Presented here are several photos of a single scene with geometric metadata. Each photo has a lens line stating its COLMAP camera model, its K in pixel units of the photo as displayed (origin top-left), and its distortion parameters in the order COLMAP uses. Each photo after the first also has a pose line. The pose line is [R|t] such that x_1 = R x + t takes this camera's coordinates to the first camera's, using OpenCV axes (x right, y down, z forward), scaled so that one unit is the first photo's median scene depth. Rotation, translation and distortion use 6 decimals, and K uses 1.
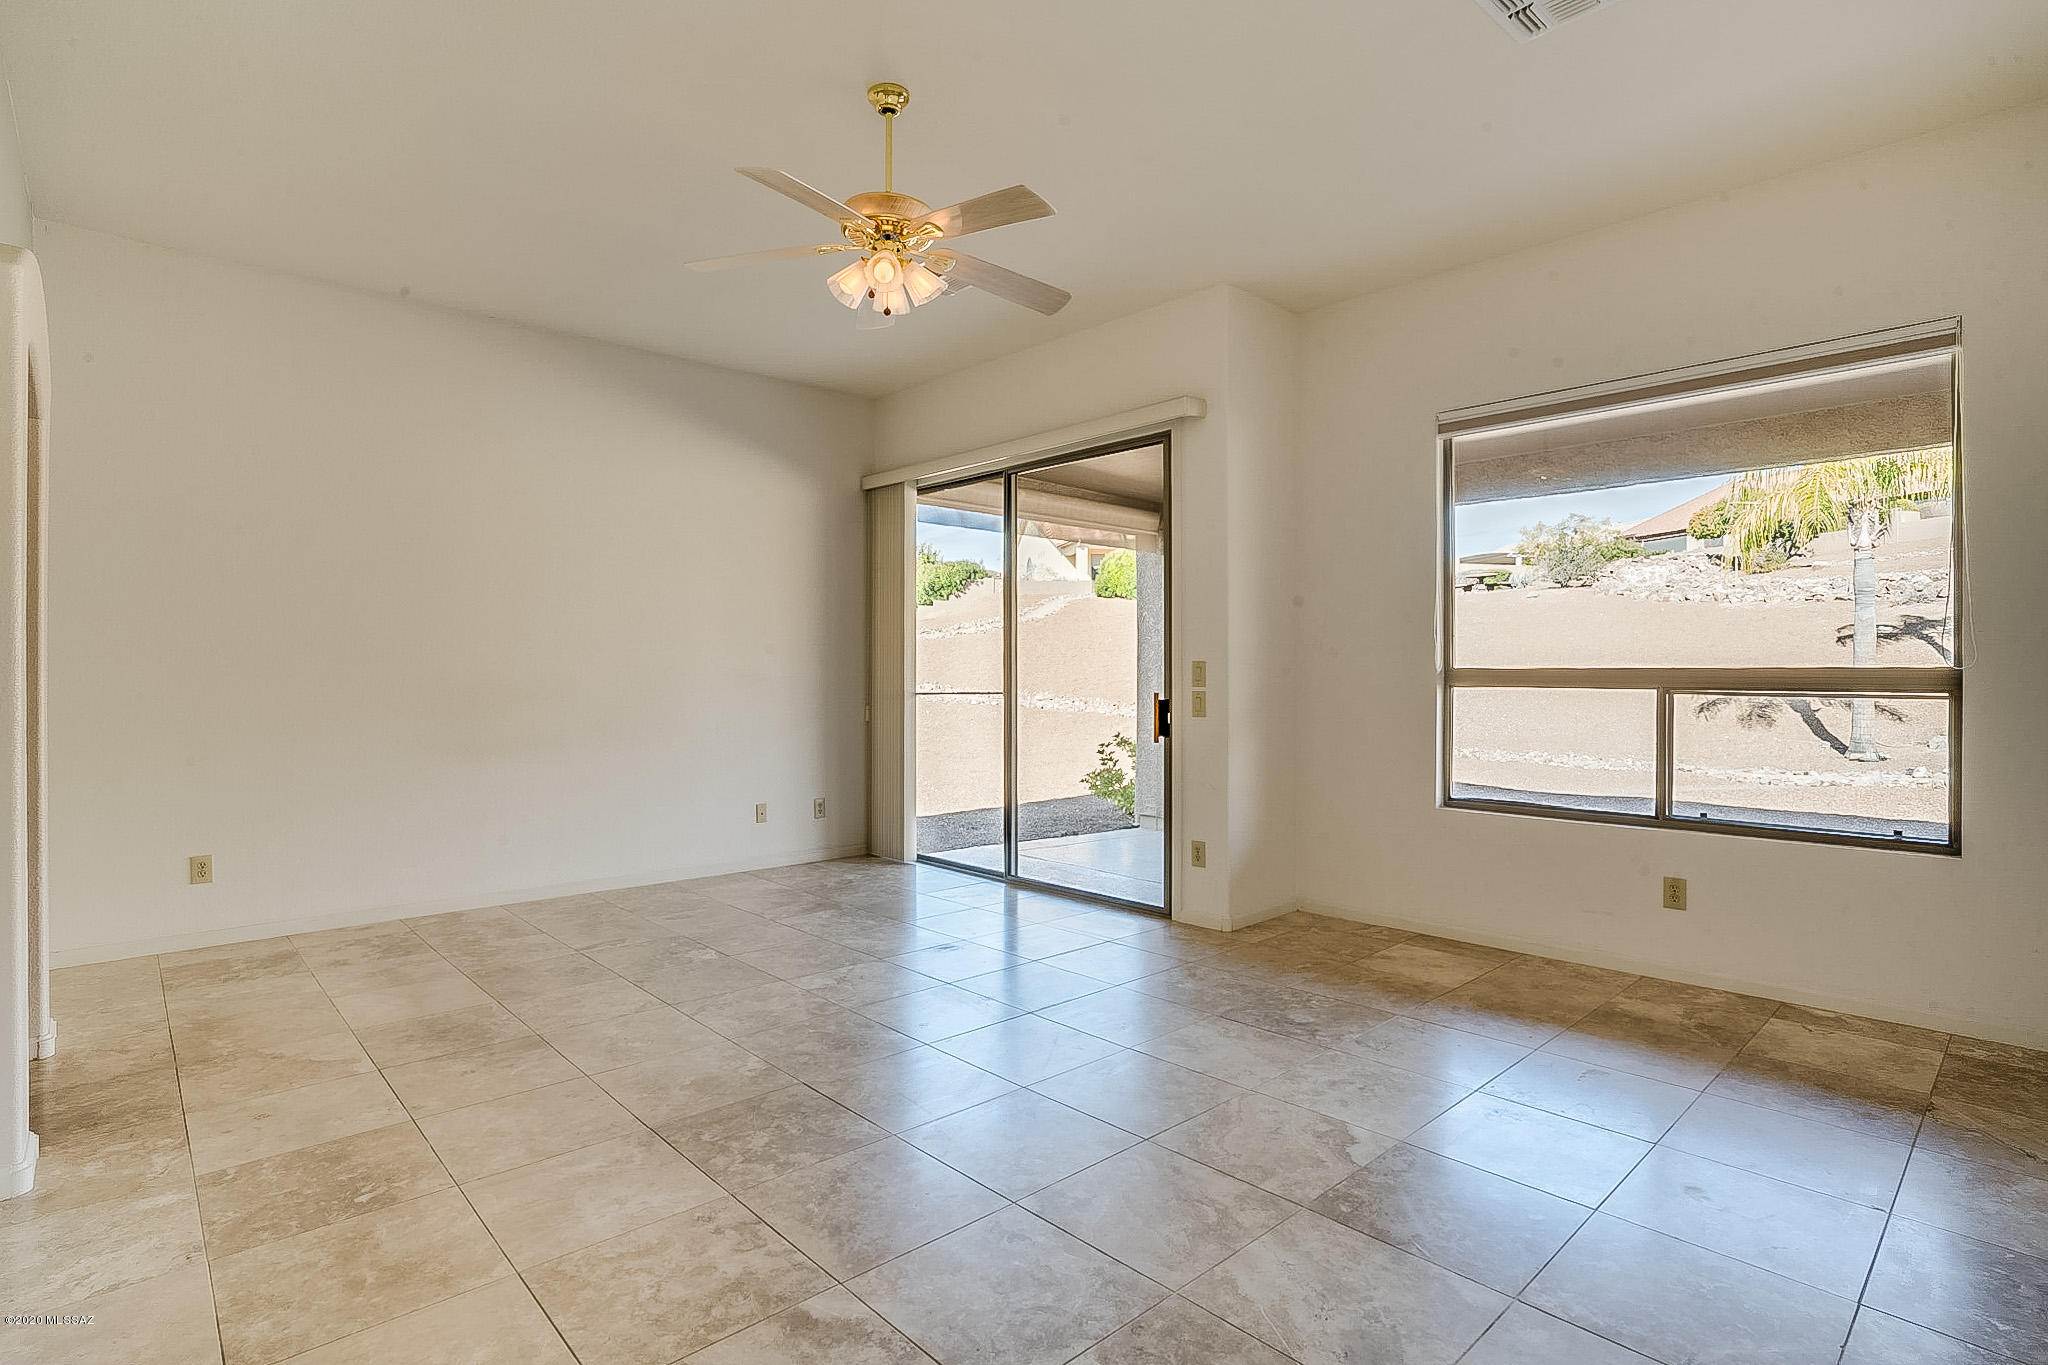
lens RADIAL K [[953.8, 0, 1015.7], [0, 953.8, 673.7], [0, 0, 1]] dist [-0.058244, 0.019629]
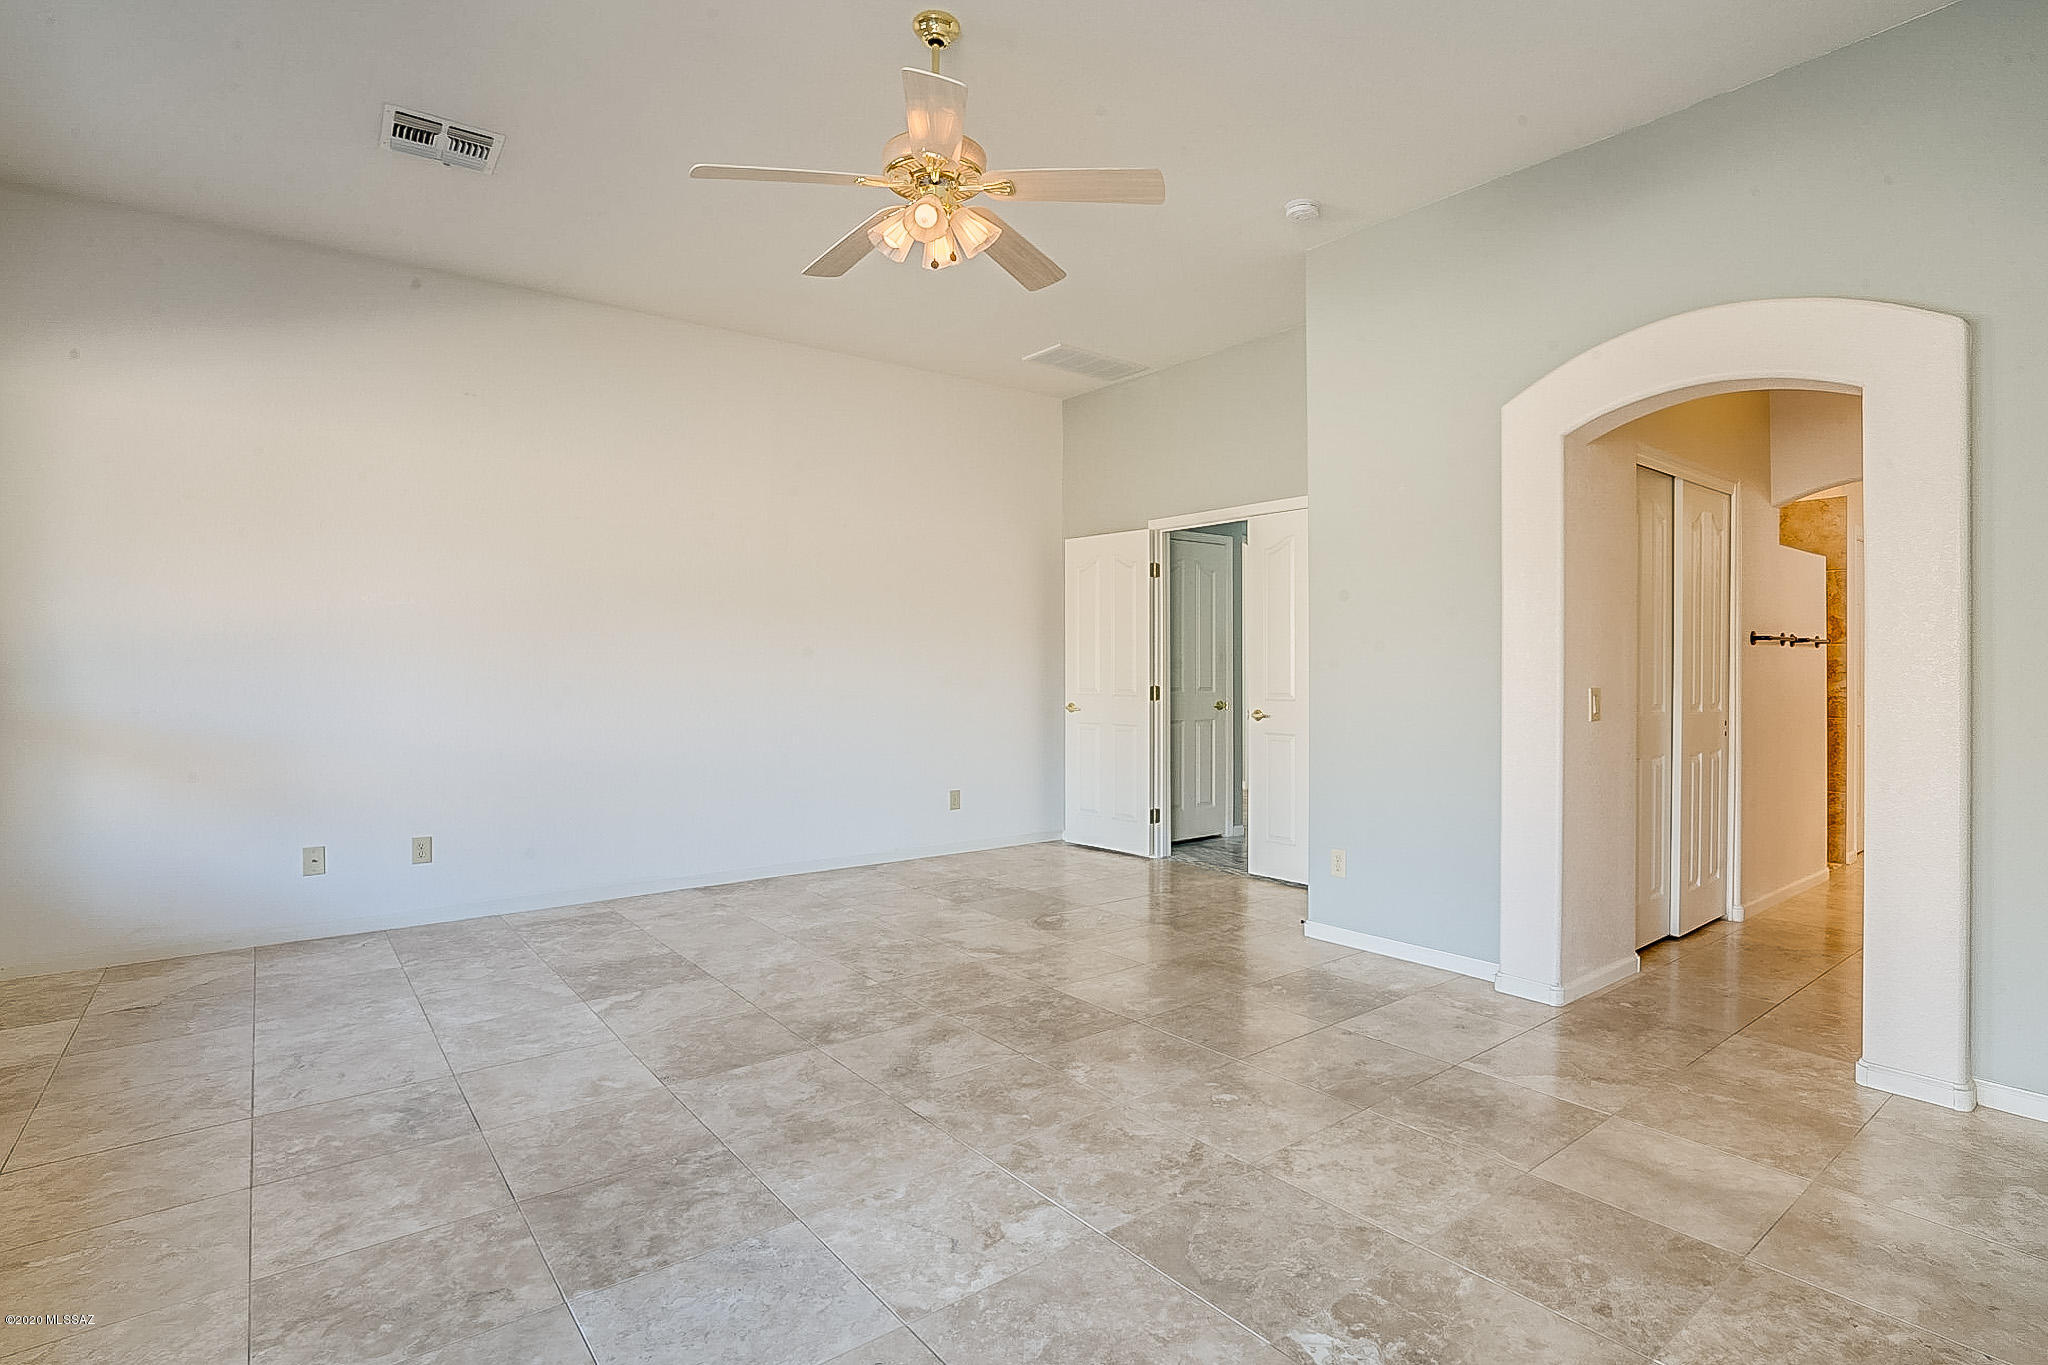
lens RADIAL K [[953.8, 0, 1015.7], [0, 953.8, 673.7], [0, 0, 1]] dist [-0.058244, 0.019629]
pose [[-0.991162, 0.000366, 0.132654, -0.342397], [0.001036, 0.999987, 0.004984, 0.008905], [-0.132651, 0.005077, -0.991150, 1.945096]]
